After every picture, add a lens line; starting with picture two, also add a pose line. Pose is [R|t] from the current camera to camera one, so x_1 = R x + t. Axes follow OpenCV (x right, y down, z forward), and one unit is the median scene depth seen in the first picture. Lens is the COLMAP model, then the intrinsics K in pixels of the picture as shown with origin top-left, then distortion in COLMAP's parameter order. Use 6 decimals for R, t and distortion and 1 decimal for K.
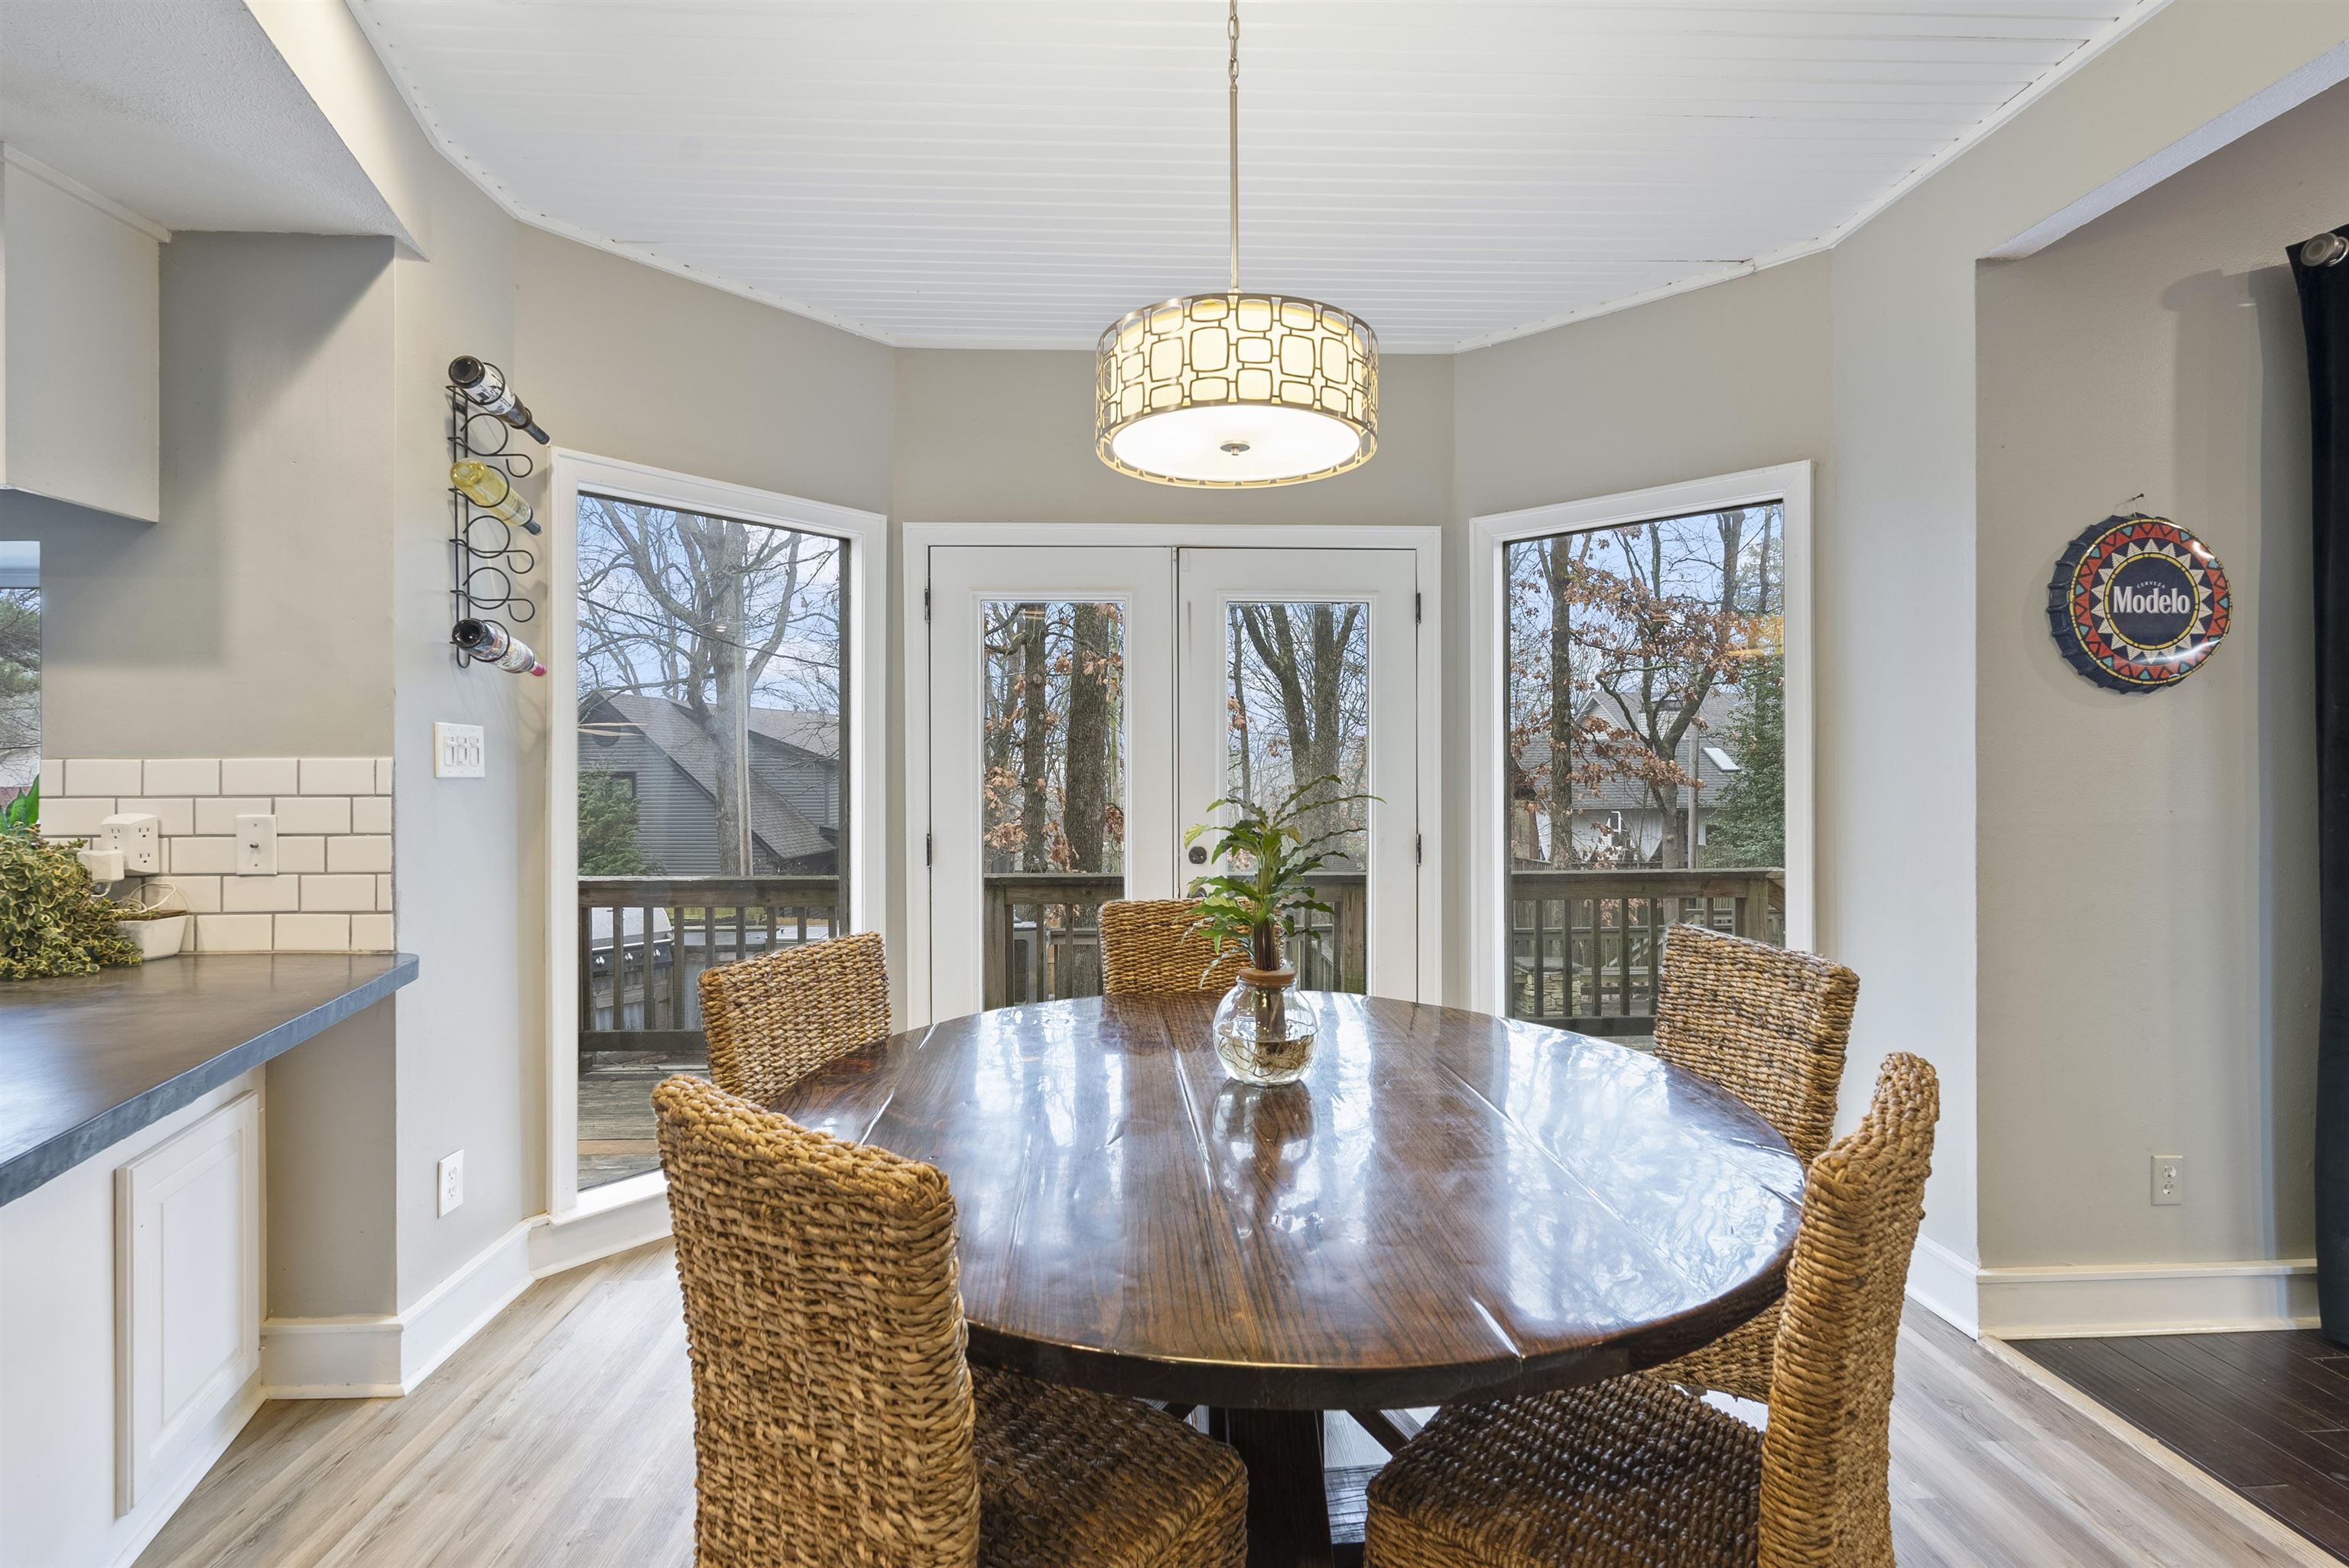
lens RADIAL K [[1050.0, 0, 1168.1], [0, 1050.0, 755.7], [0, 0, 1]] dist [-0.001250, 0.000044]
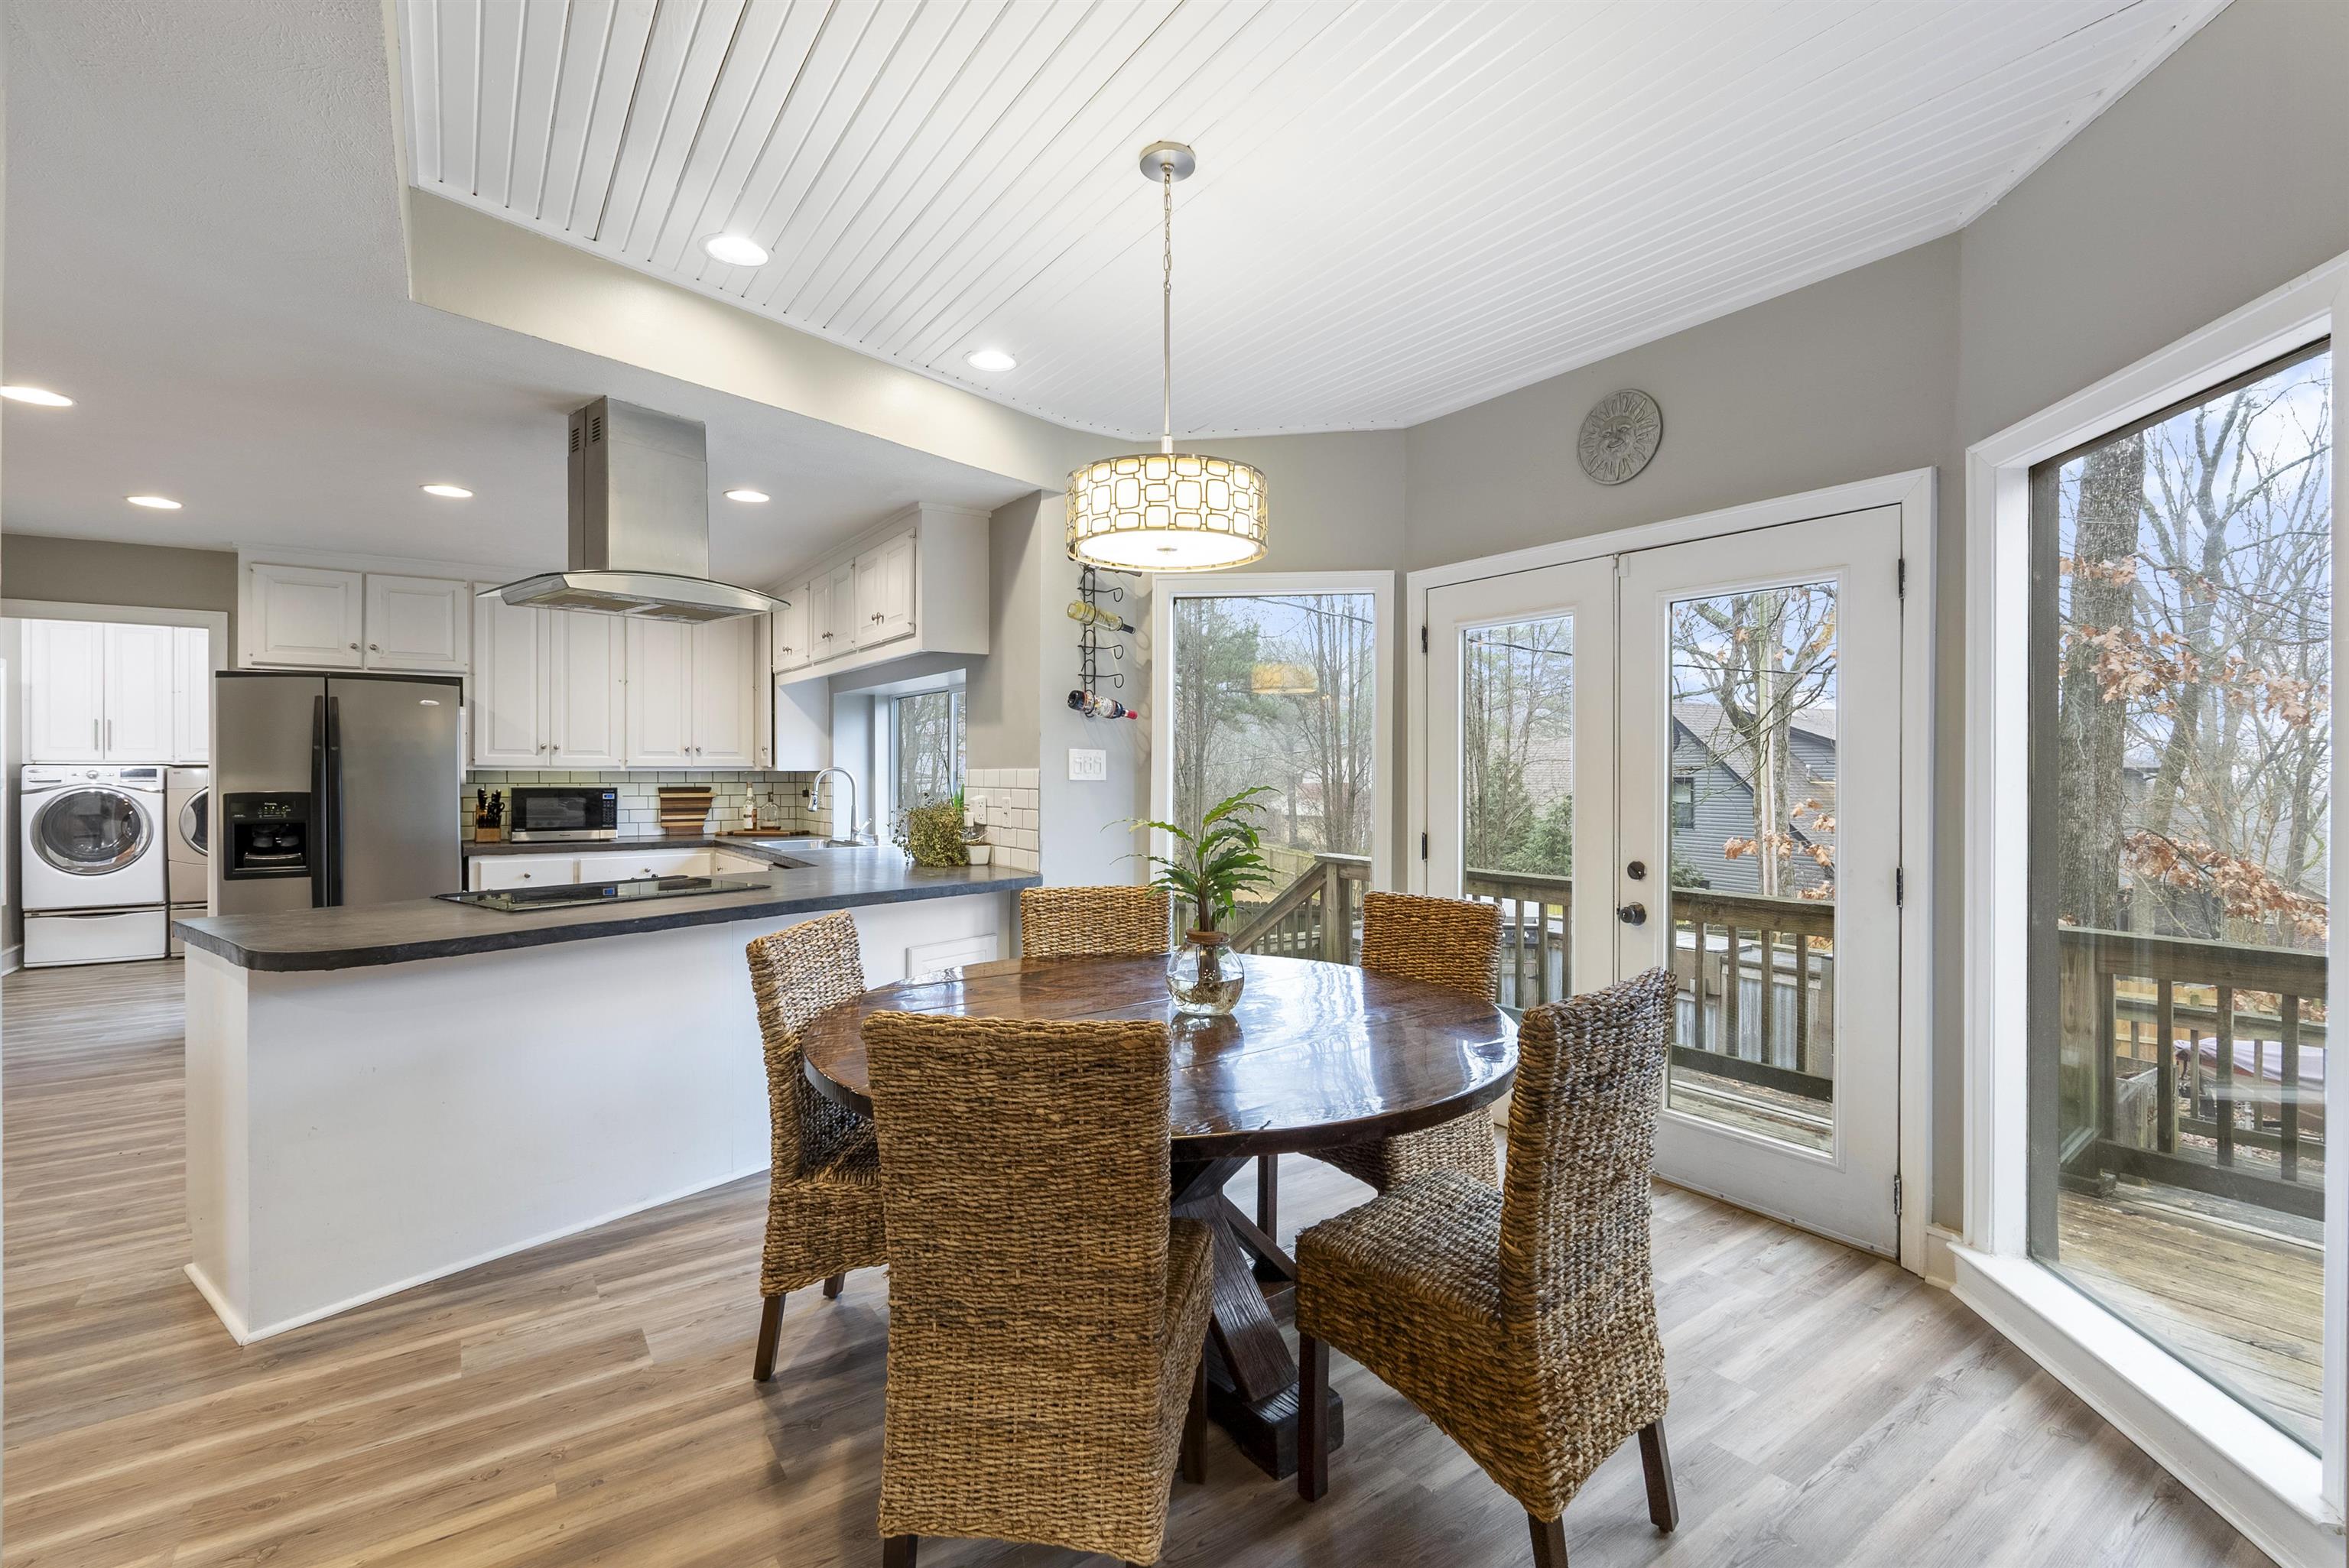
lens RADIAL K [[1041.5, 0, 1177.0], [0, 1041.5, 773.7], [0, 0, 1]] dist [-0.004009, 0.000093]
pose [[0.535247, 0.006812, -0.844668, 0.911230], [0.002930, 0.999946, 0.009920, -0.007623], [0.844691, -0.007785, 0.535198, 0.198621]]
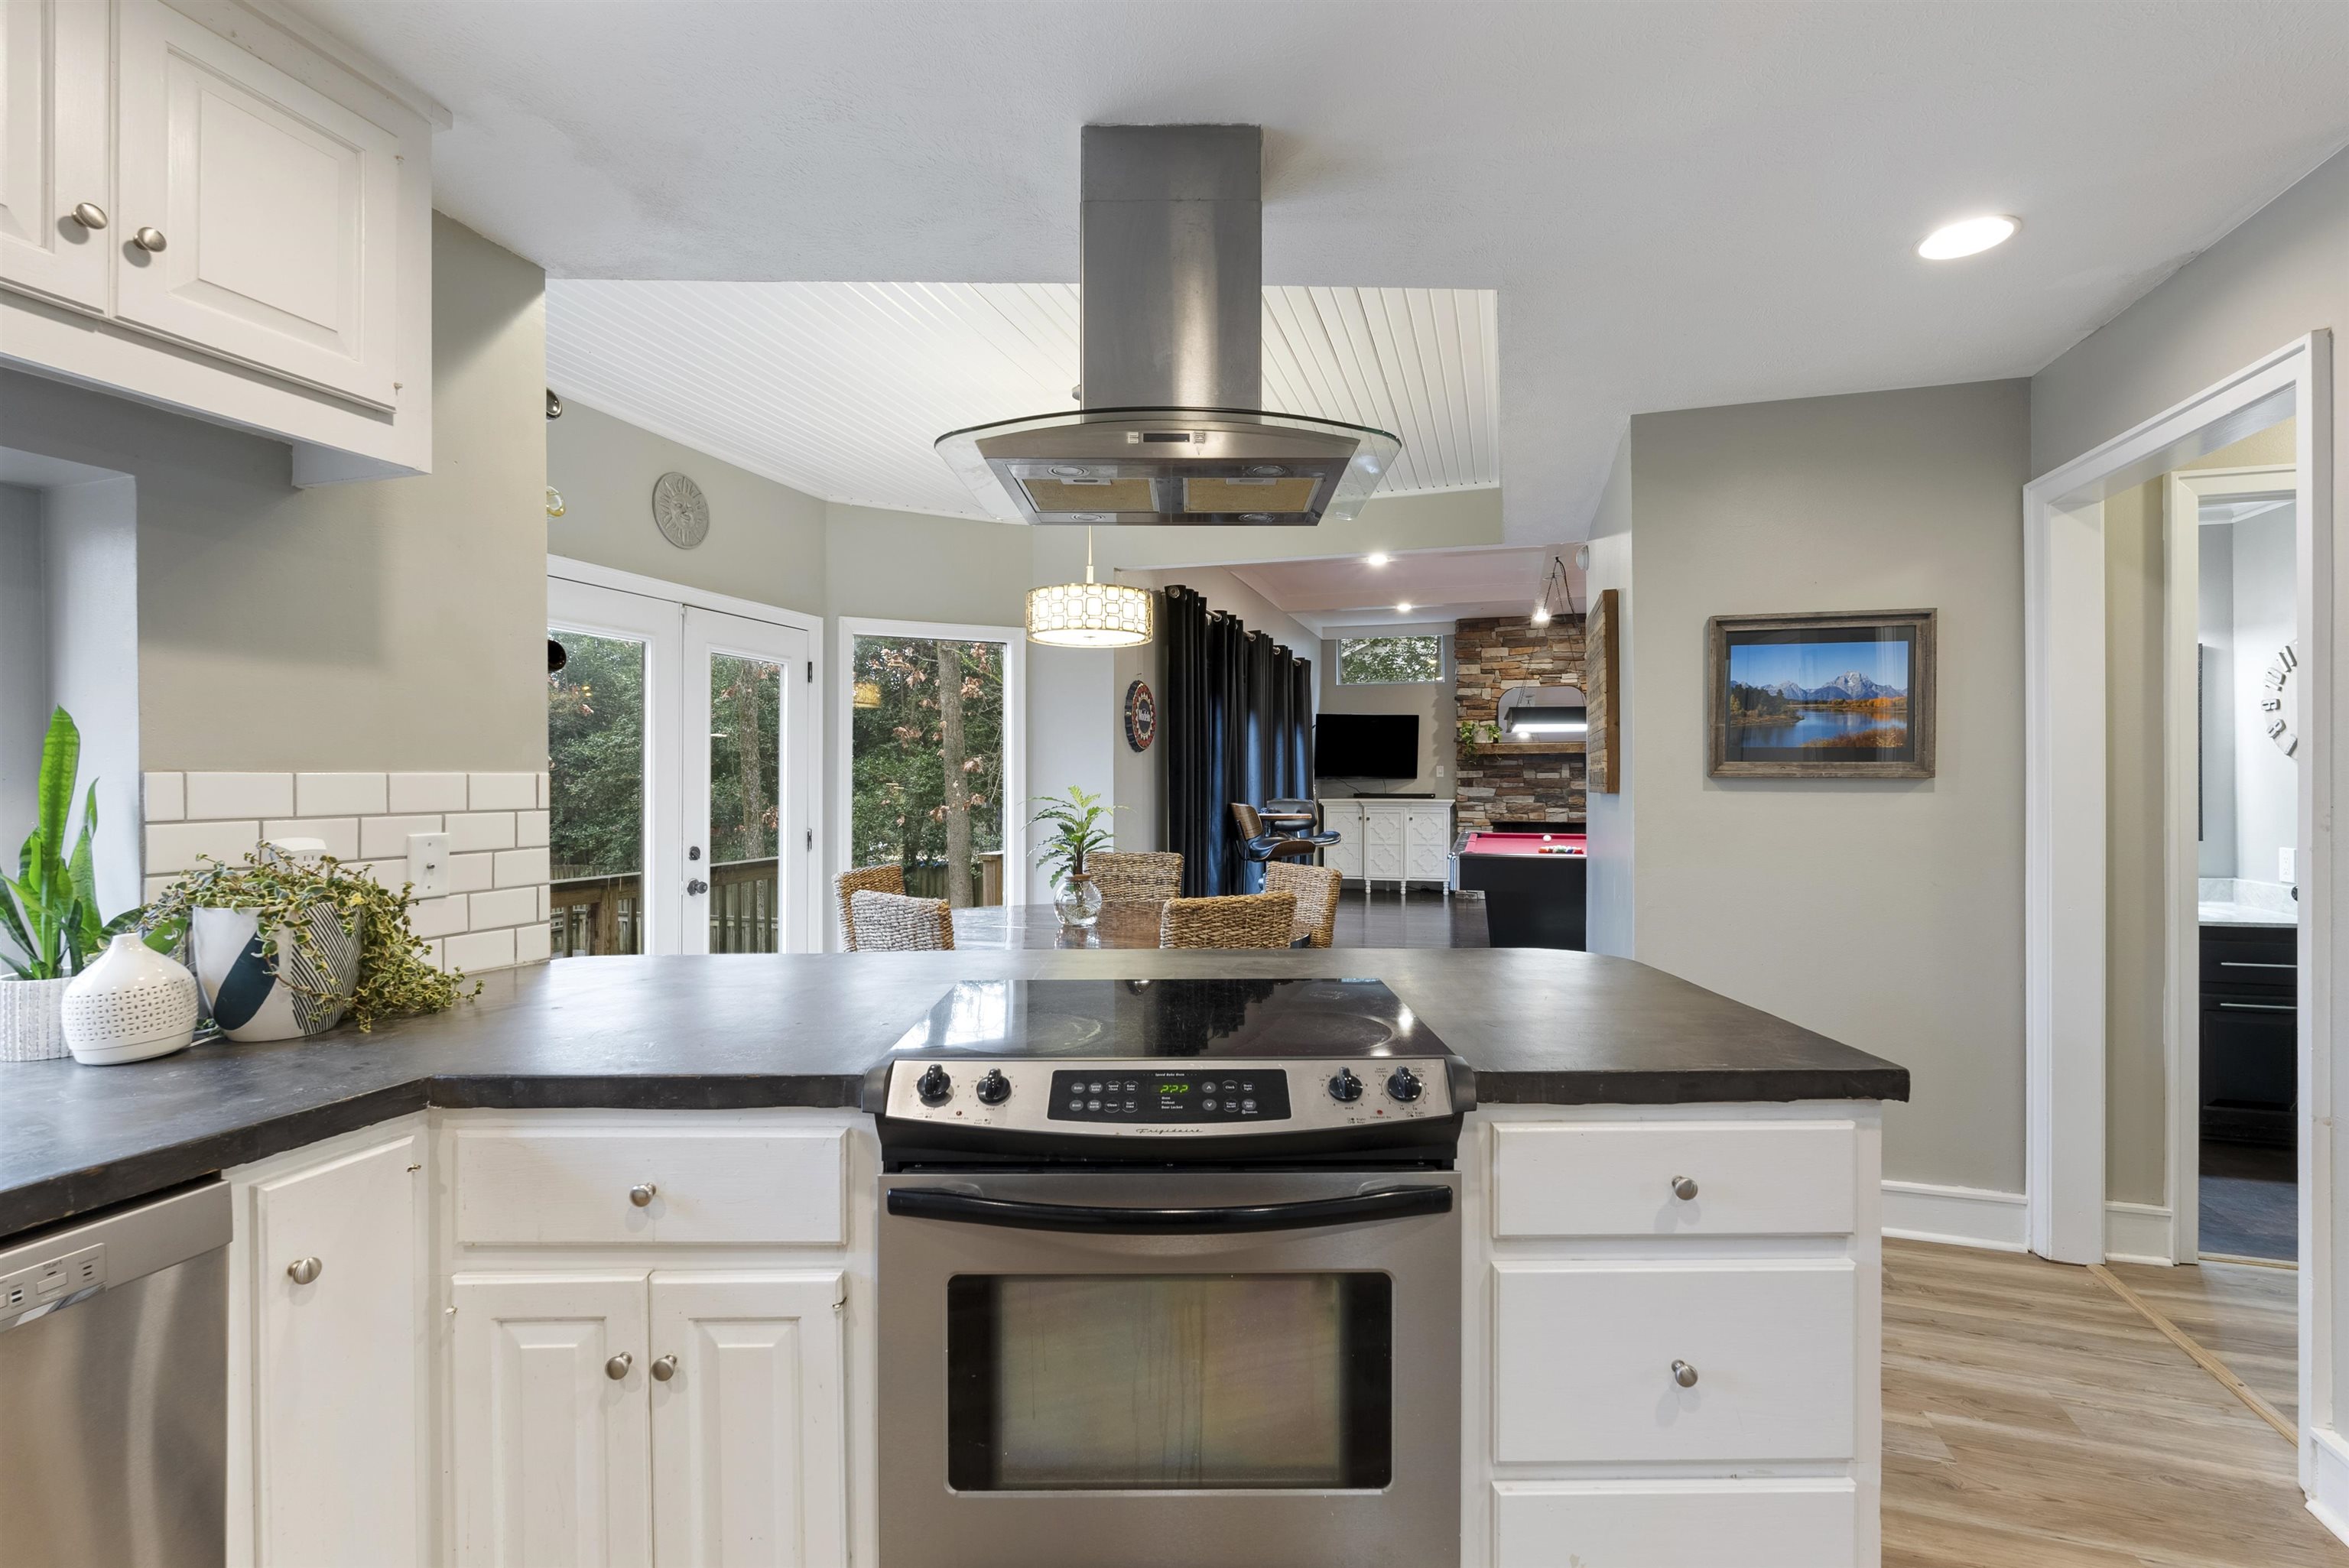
lens RADIAL K [[1041.5, 0, 1177.0], [0, 1041.5, 773.7], [0, 0, 1]] dist [-0.004009, 0.000093]
pose [[0.347870, 0.007003, 0.937517, -1.388365], [-0.006571, 0.999966, -0.005031, 0.003291], [-0.937520, -0.004410, 0.347904, 0.051915]]
